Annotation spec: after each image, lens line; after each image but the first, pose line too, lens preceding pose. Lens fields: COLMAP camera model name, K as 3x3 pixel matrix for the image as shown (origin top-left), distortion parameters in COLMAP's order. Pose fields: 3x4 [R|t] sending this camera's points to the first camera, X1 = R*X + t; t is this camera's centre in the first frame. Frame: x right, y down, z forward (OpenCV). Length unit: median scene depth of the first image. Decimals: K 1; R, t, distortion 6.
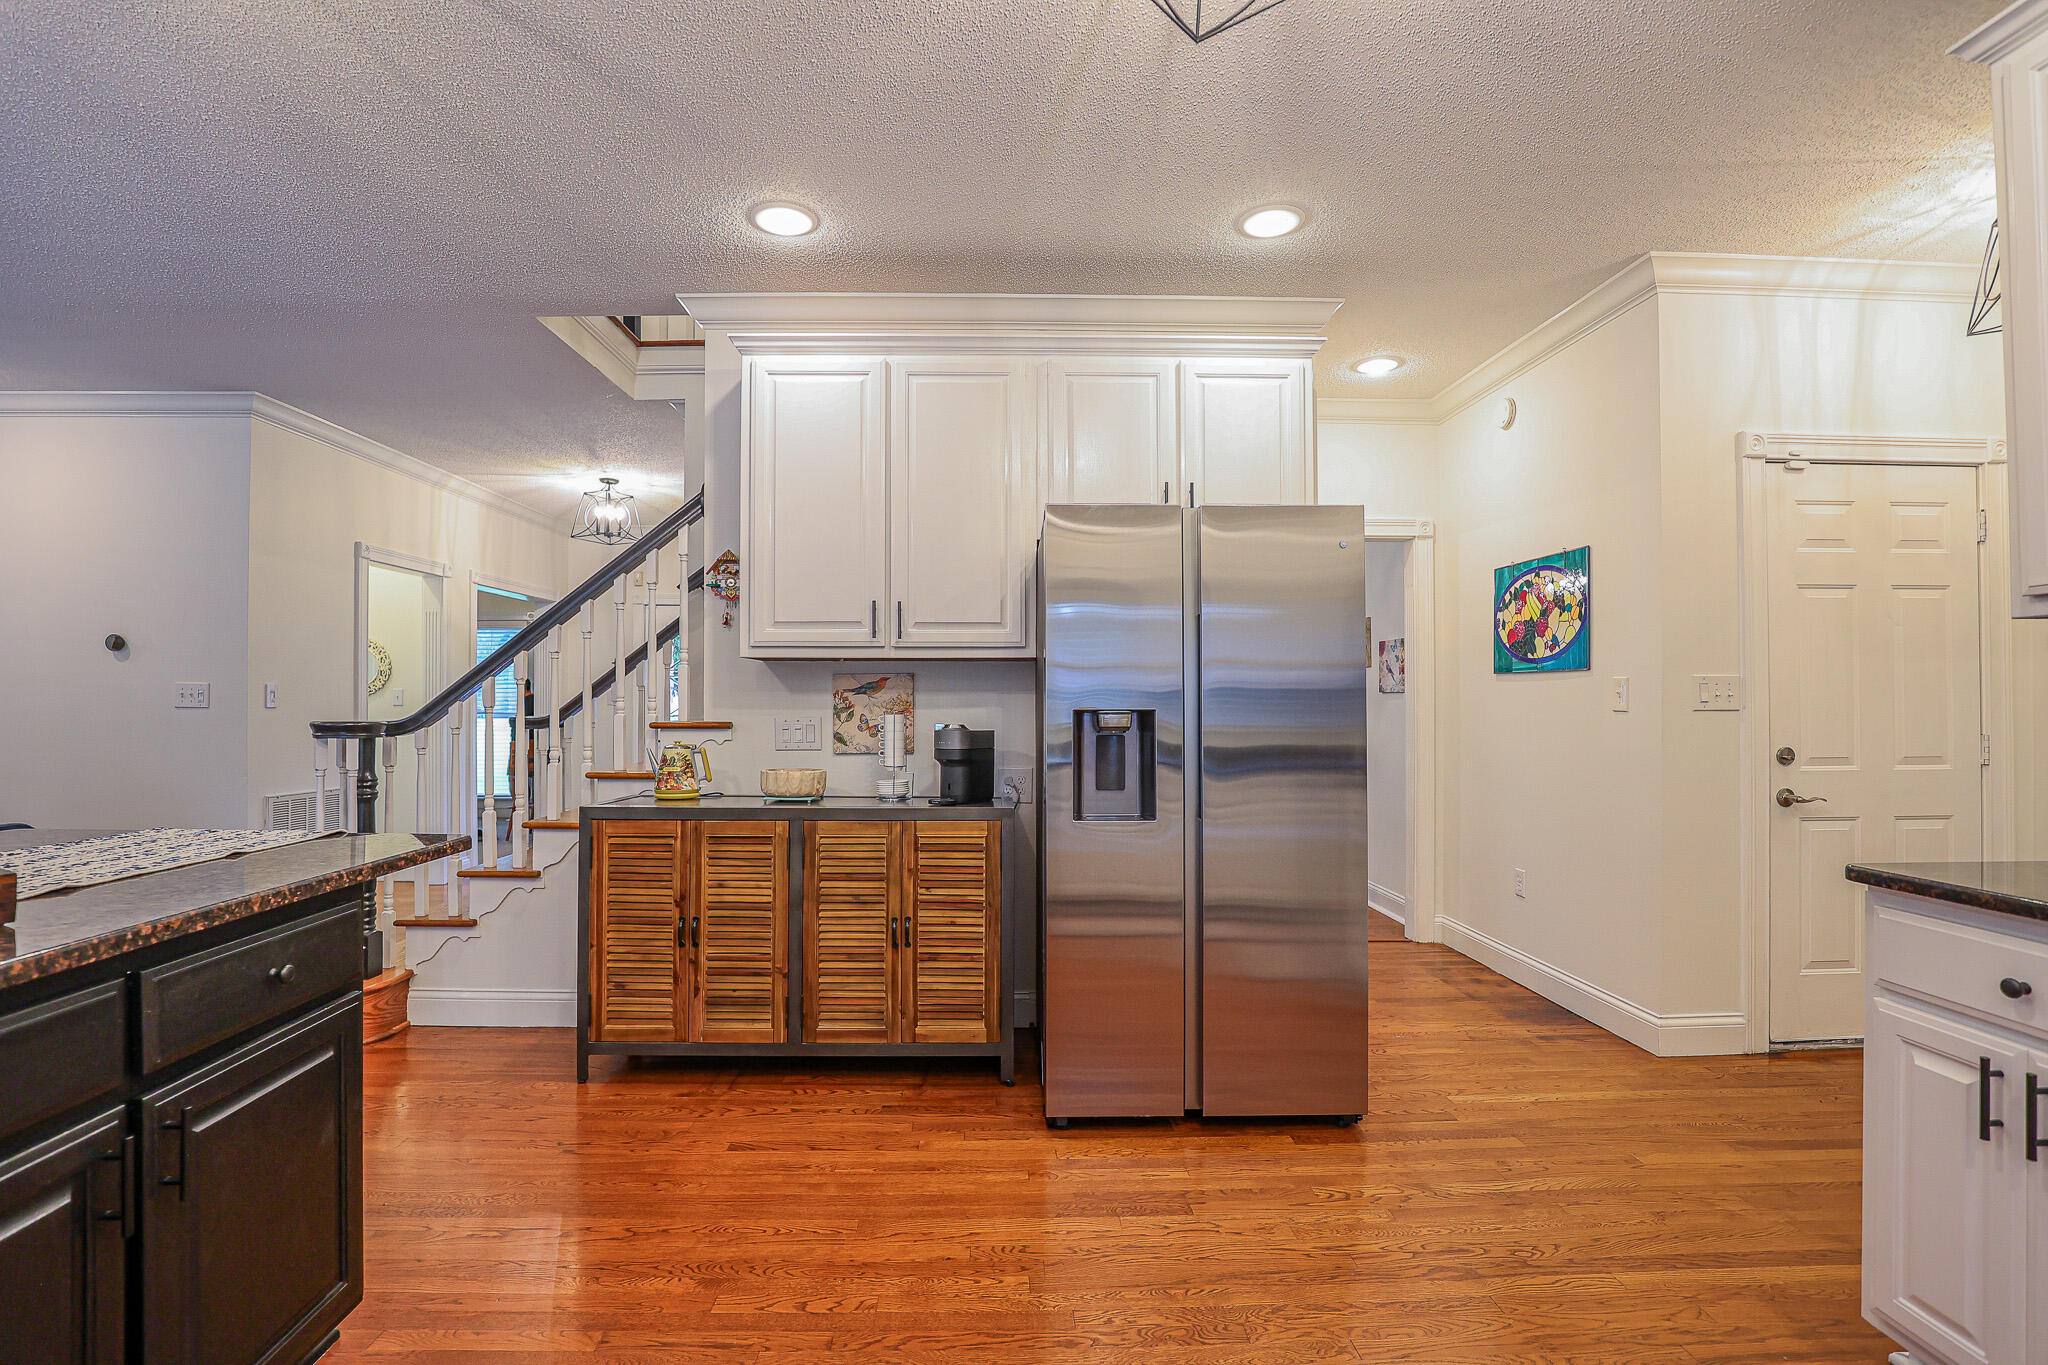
lens RADIAL K [[960.4, 0, 986.9], [0, 960.4, 693.2], [0, 0, 1]] dist [-0.030326, 0.003280]
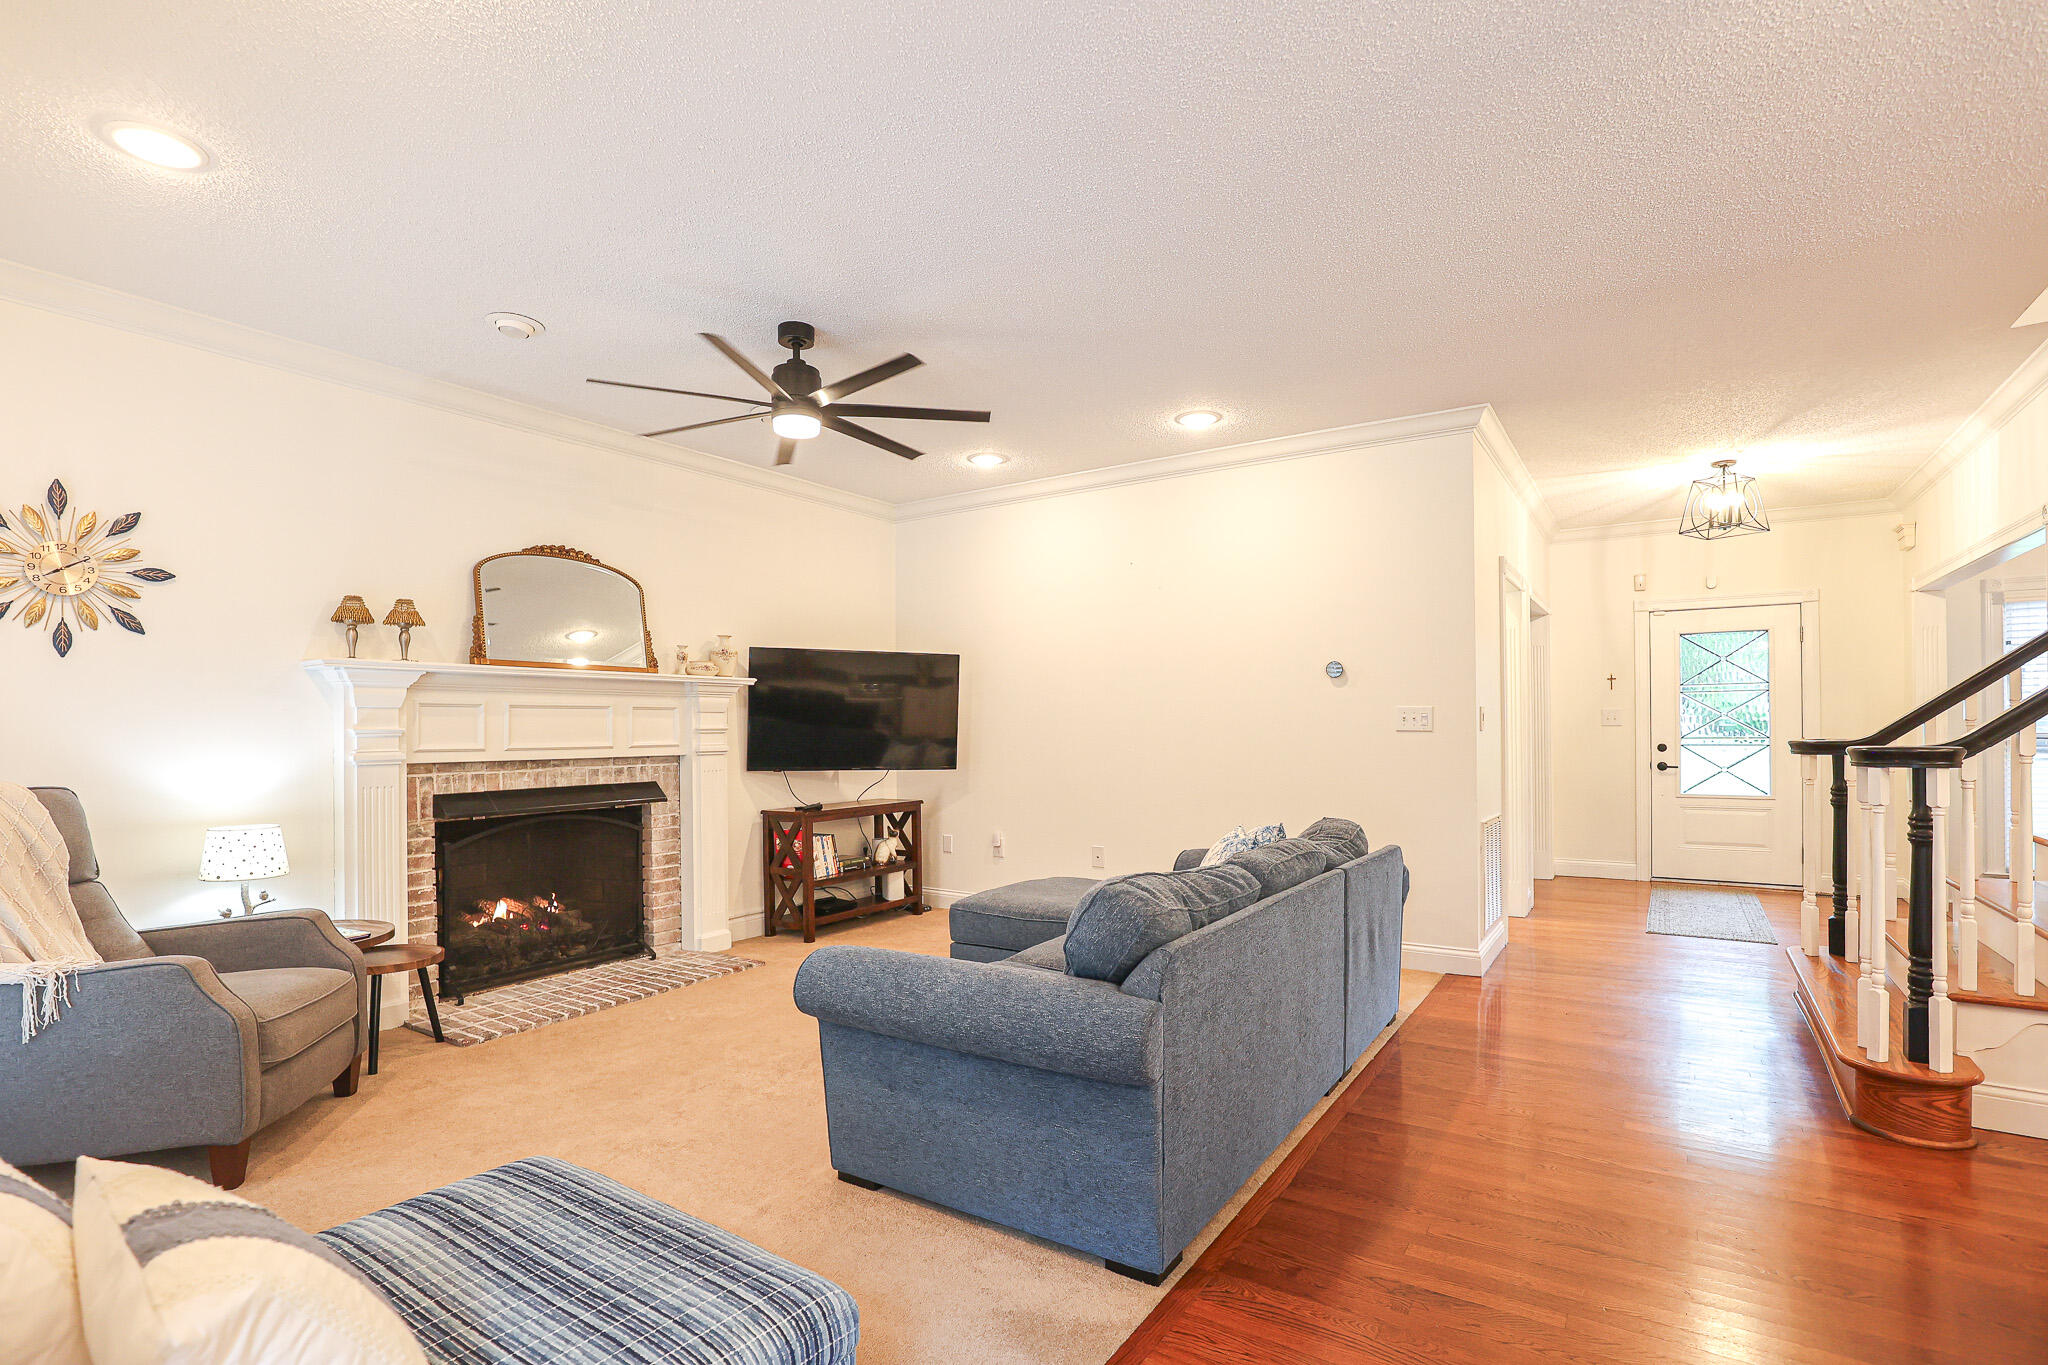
lens RADIAL K [[960.4, 0, 1012.7], [0, 960.4, 721.2], [0, 0, 1]] dist [-0.030326, 0.003280]
pose [[0.815442, -0.011381, -0.578727, -0.885821], [0.016296, 0.999862, 0.003298, -0.009218], [0.578609, -0.012120, 0.815515, -0.118658]]
